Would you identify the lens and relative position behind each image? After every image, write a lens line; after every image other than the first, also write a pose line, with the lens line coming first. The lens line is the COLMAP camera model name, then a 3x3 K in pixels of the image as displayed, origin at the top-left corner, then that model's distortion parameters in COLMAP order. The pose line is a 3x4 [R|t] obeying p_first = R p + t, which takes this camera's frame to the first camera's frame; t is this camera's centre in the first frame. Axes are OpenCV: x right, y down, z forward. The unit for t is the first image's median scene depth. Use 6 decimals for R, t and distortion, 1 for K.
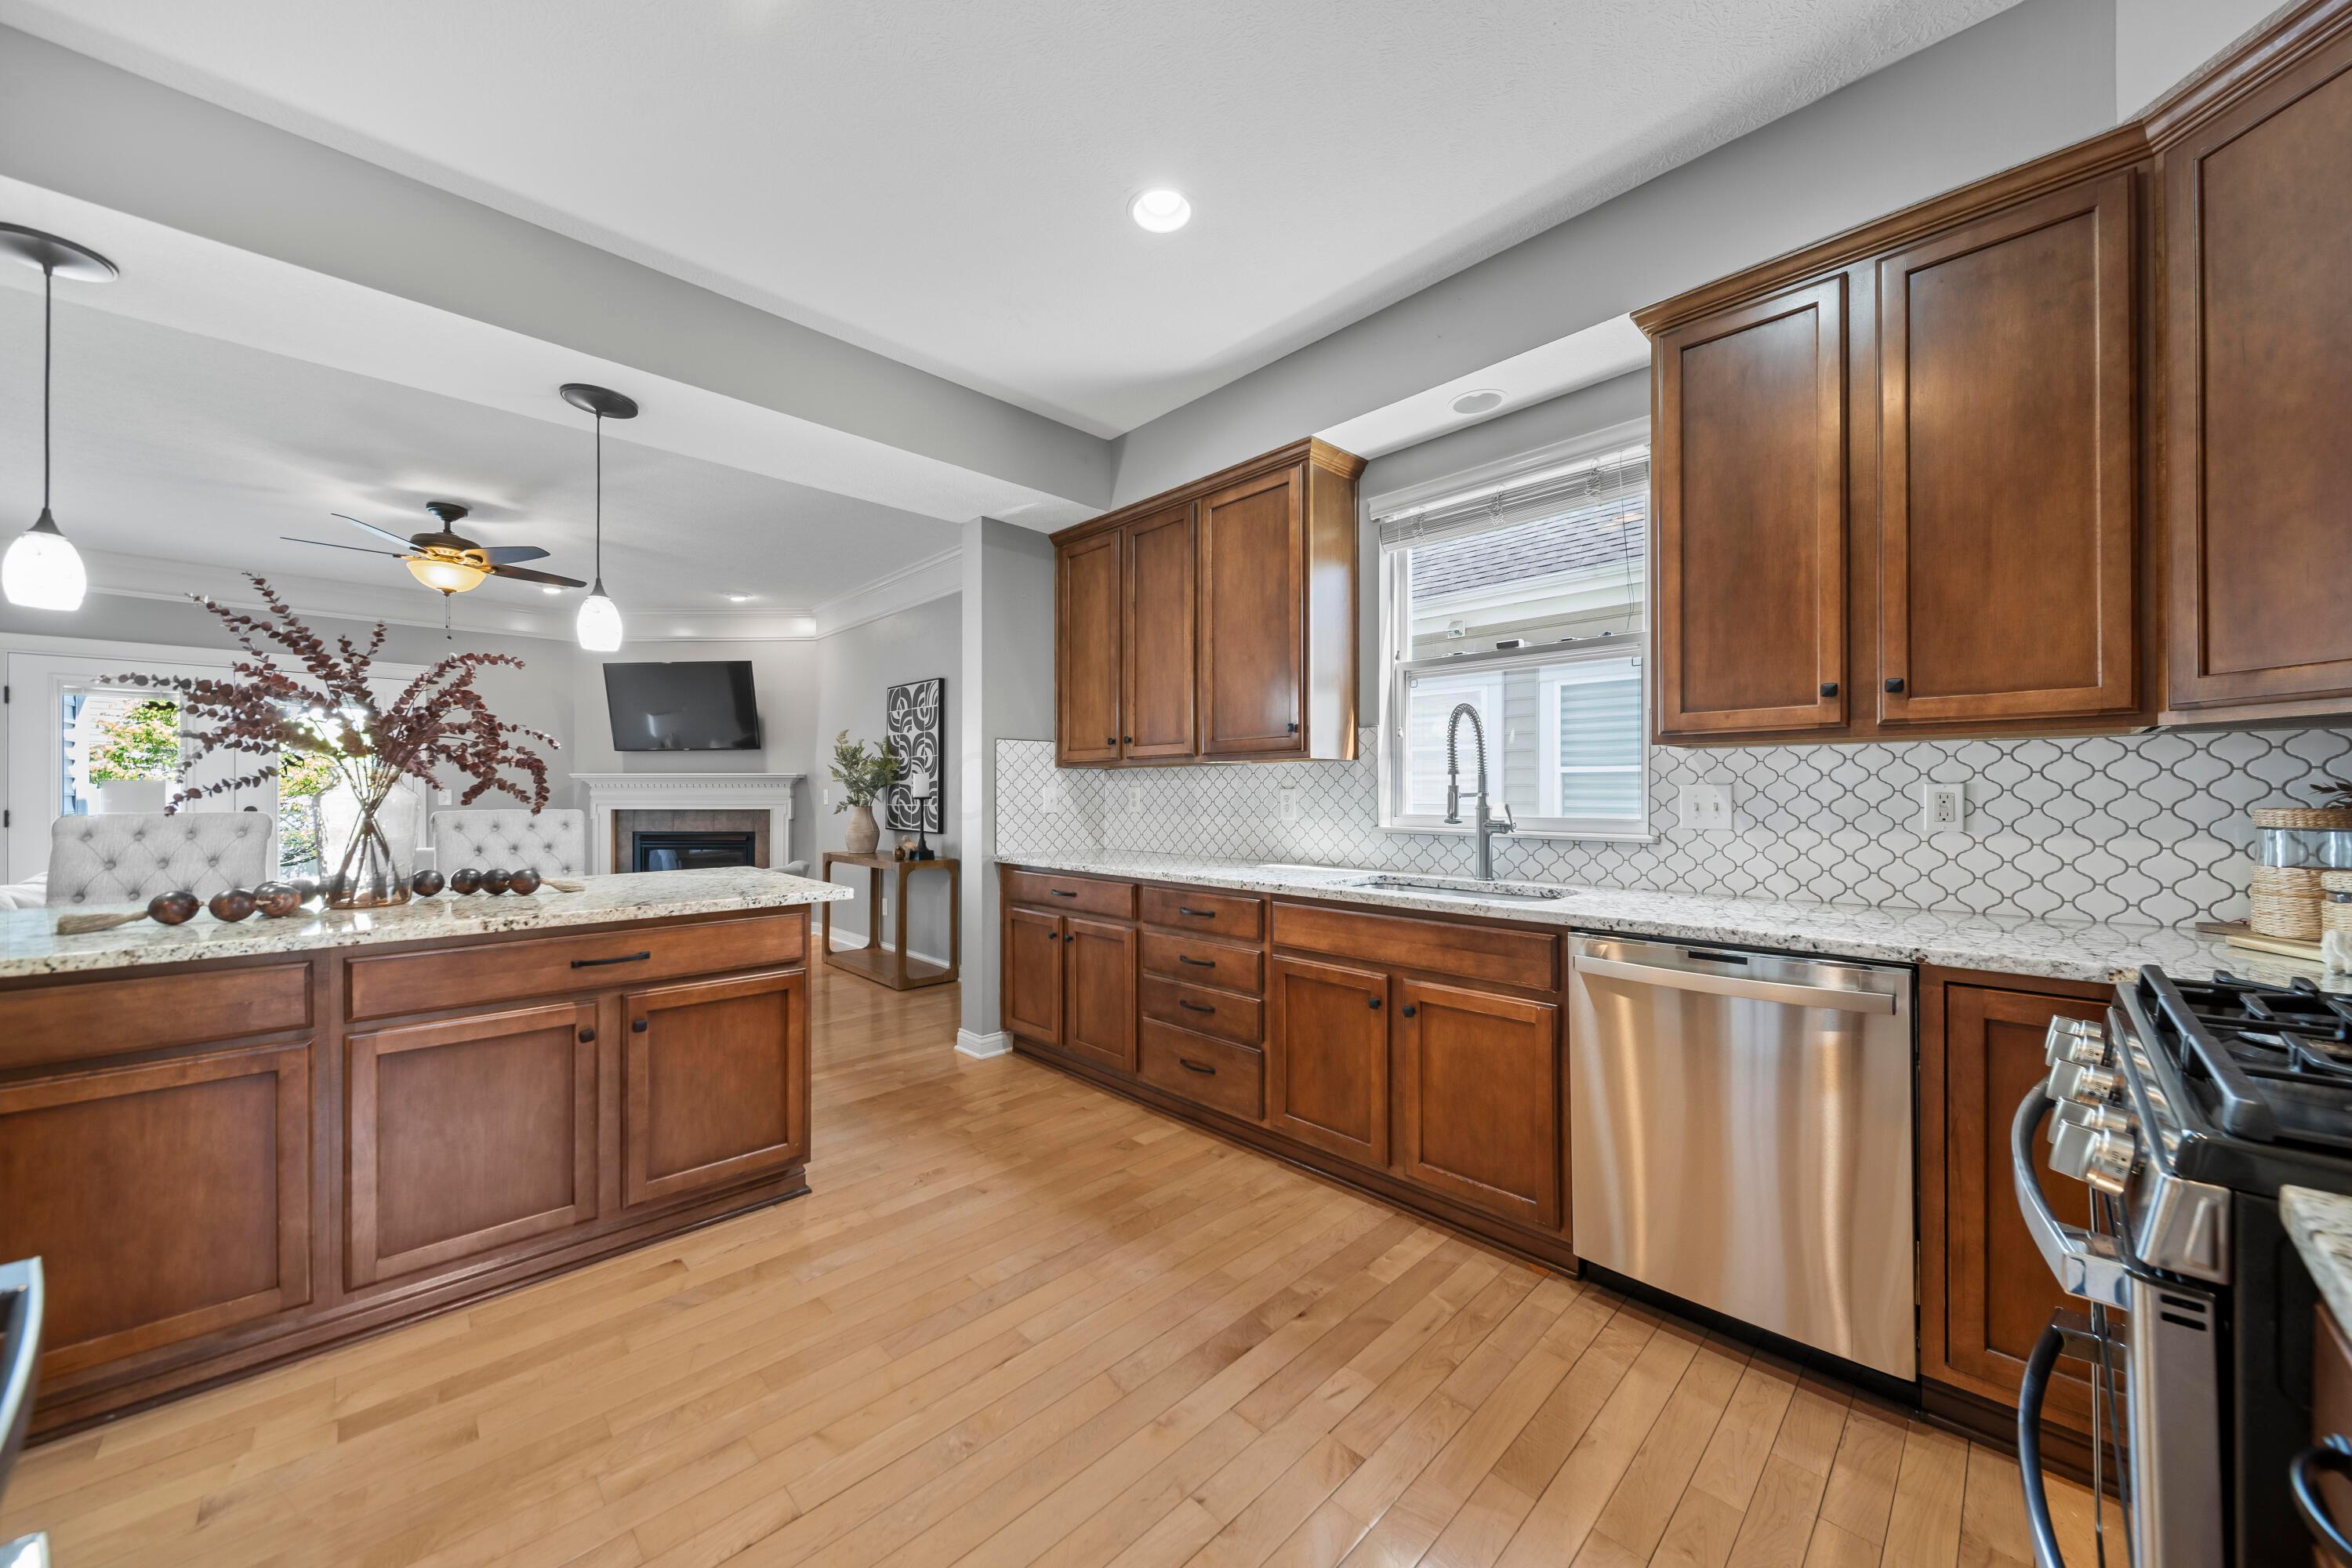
lens RADIAL K [[824.4, 0, 1164.4], [0, 824.4, 792.6], [0, 0, 1]] dist [-0.000456, -0.000051]
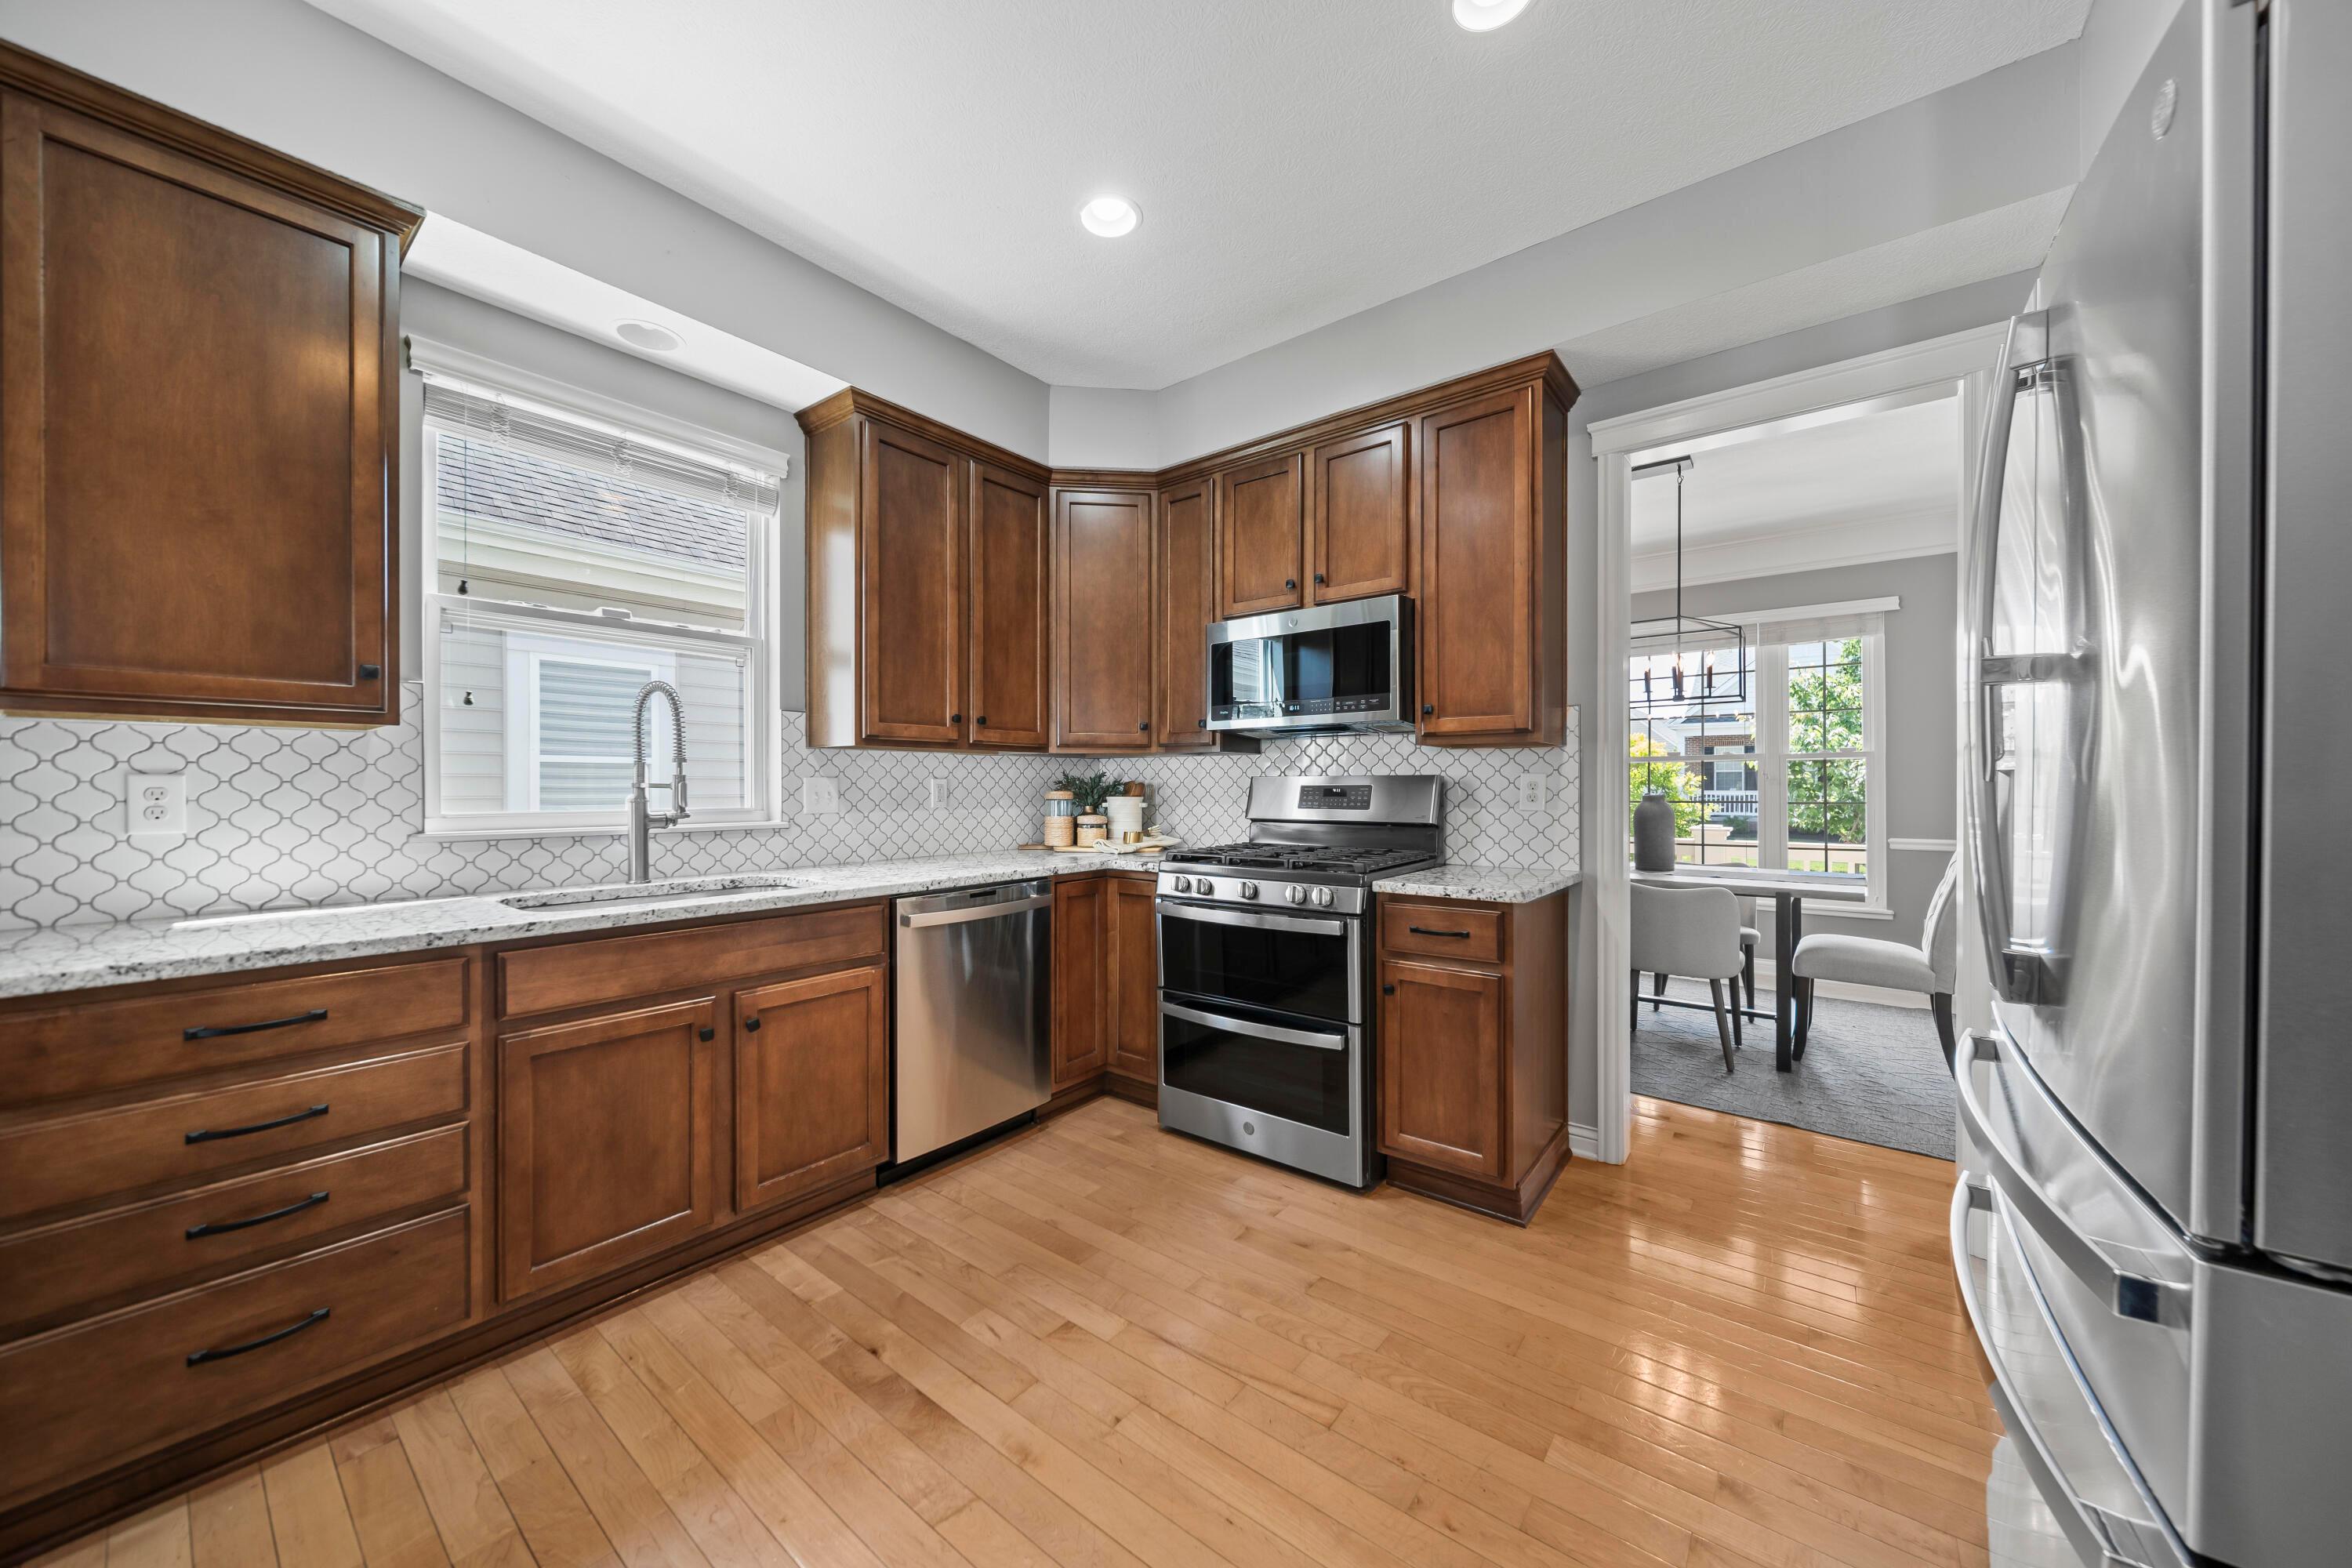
lens RADIAL K [[824.4, 0, 1164.4], [0, 824.4, 792.6], [0, 0, 1]] dist [-0.000456, -0.000051]
pose [[-0.134326, -0.007493, 0.990909, -0.574242], [-0.000437, 0.999972, 0.007502, 0.003319], [-0.990937, 0.000574, -0.134326, 0.589590]]
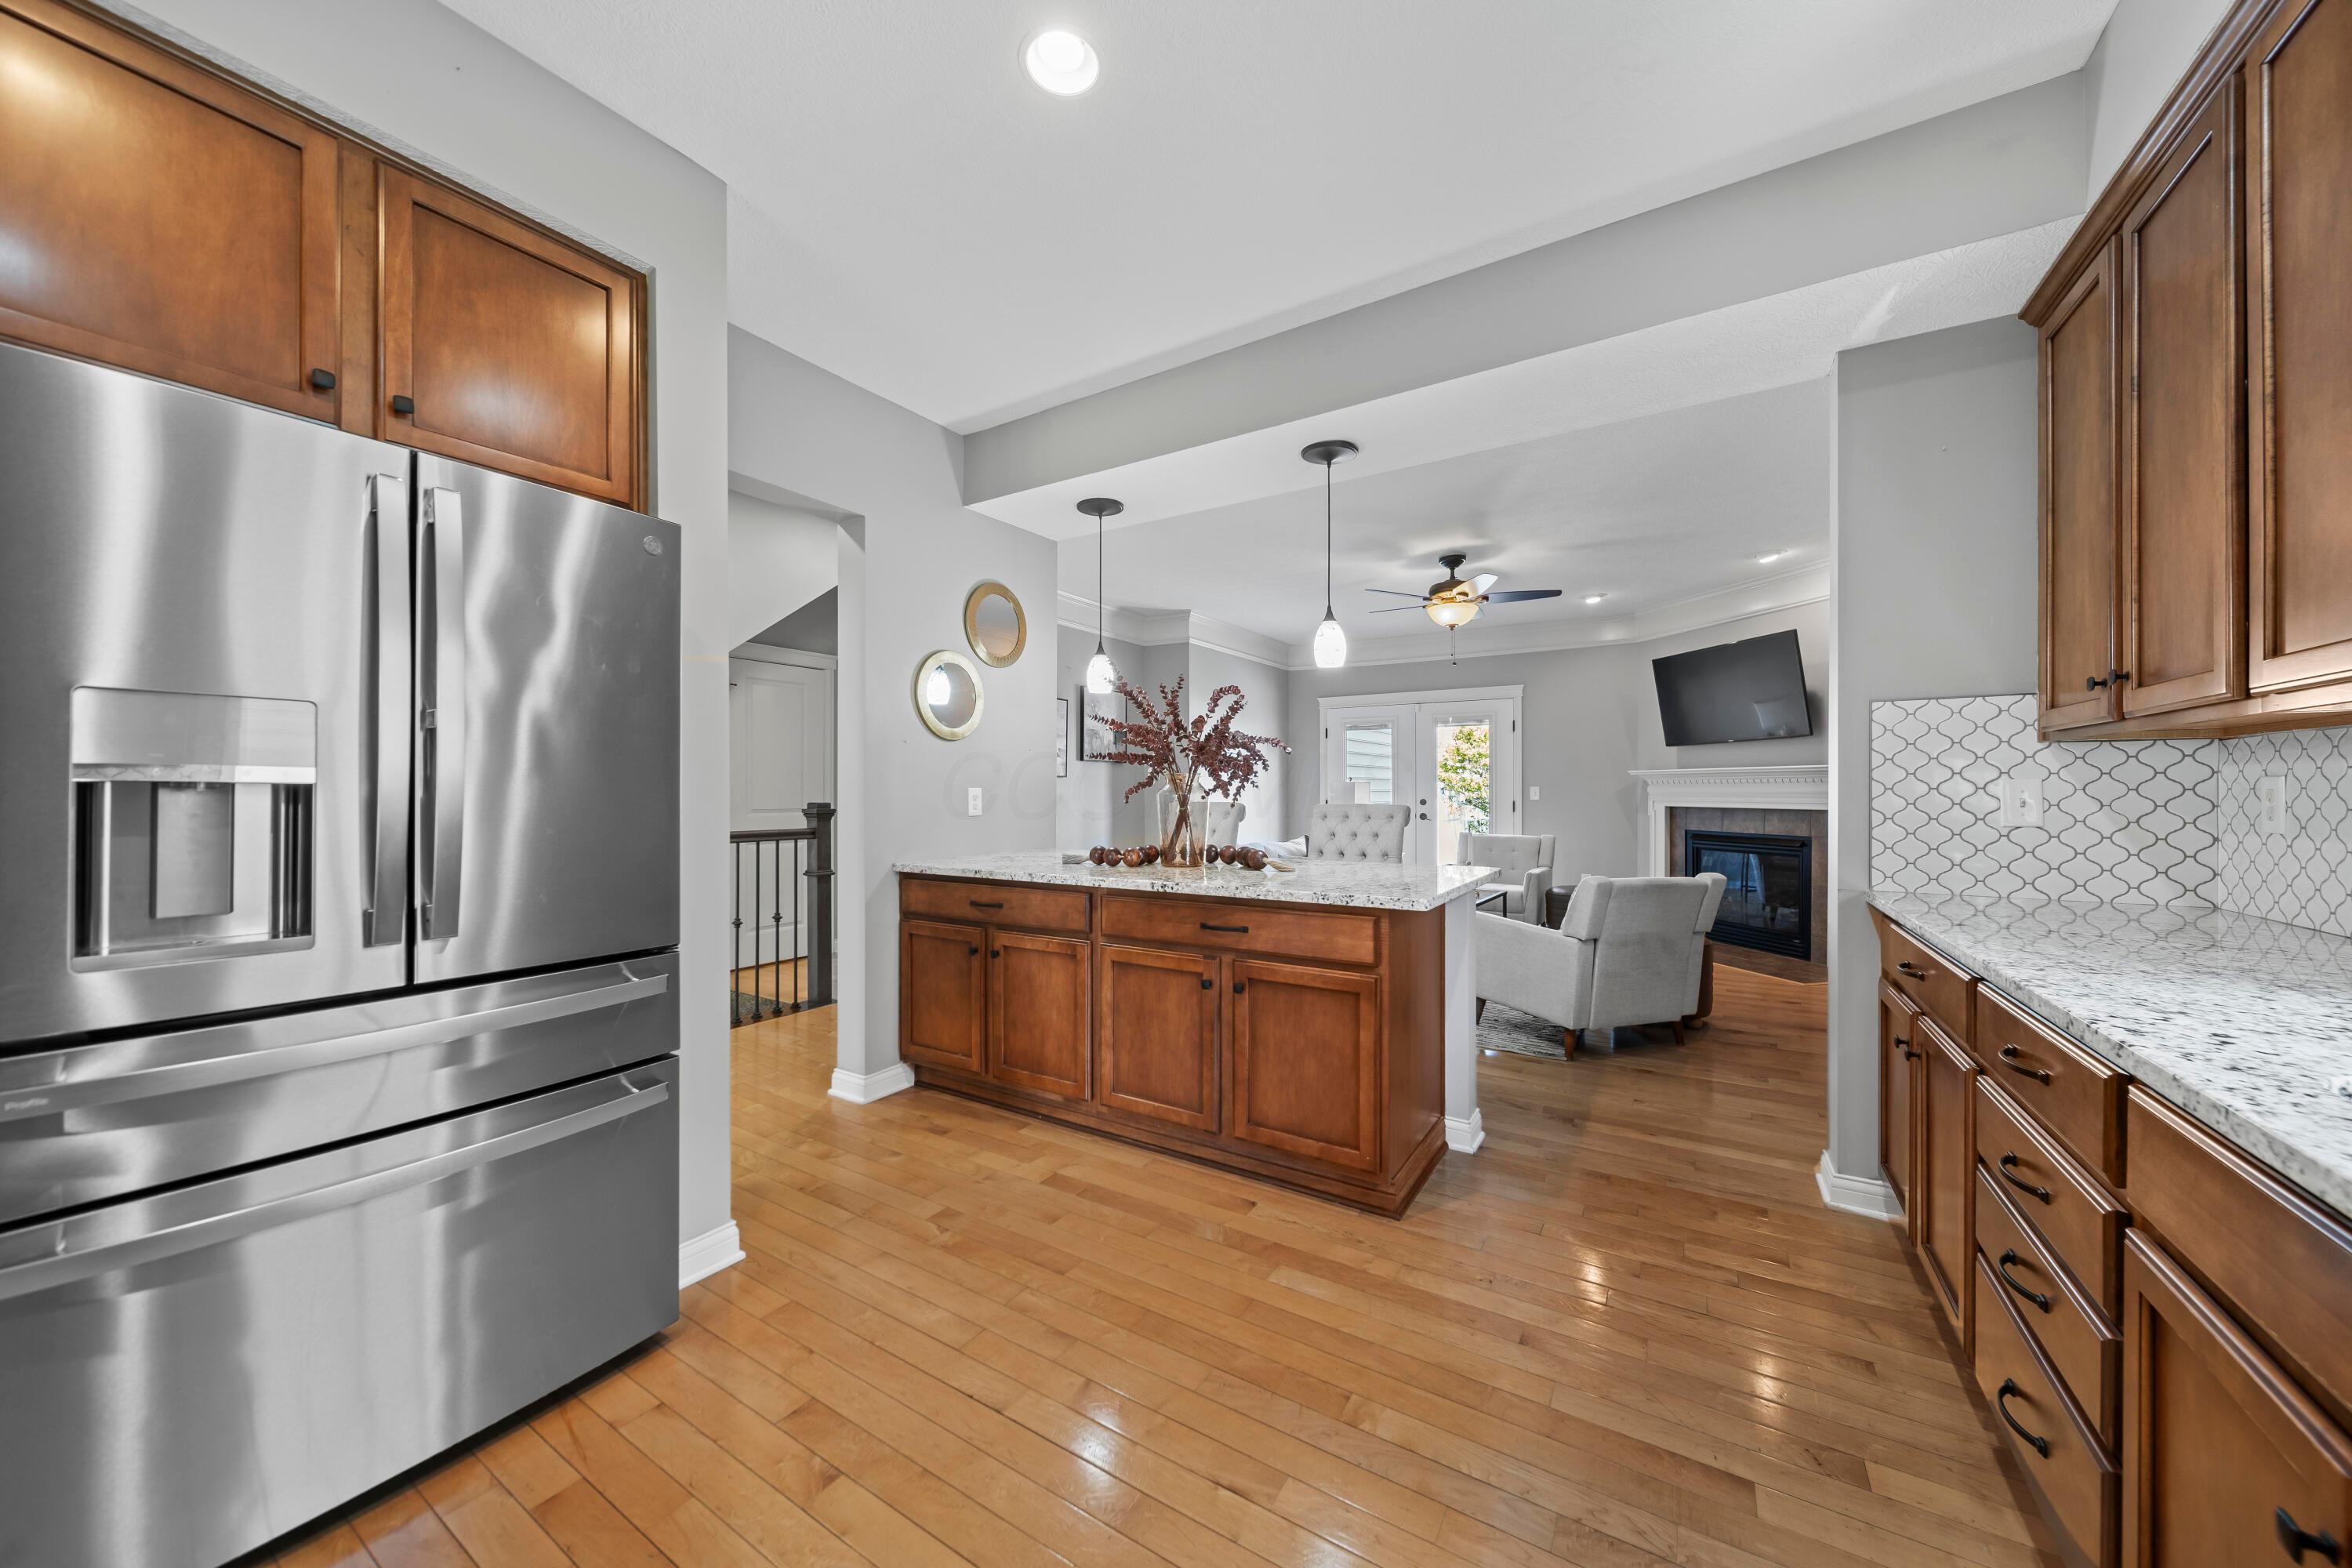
lens RADIAL K [[824.4, 0, 1164.4], [0, 824.4, 792.6], [0, 0, 1]] dist [-0.000456, -0.000051]
pose [[0.236346, 0.002716, -0.971665, 0.390512], [0.001490, 0.999994, 0.003157, -0.000239], [0.971668, -0.002194, 0.236340, 0.501914]]
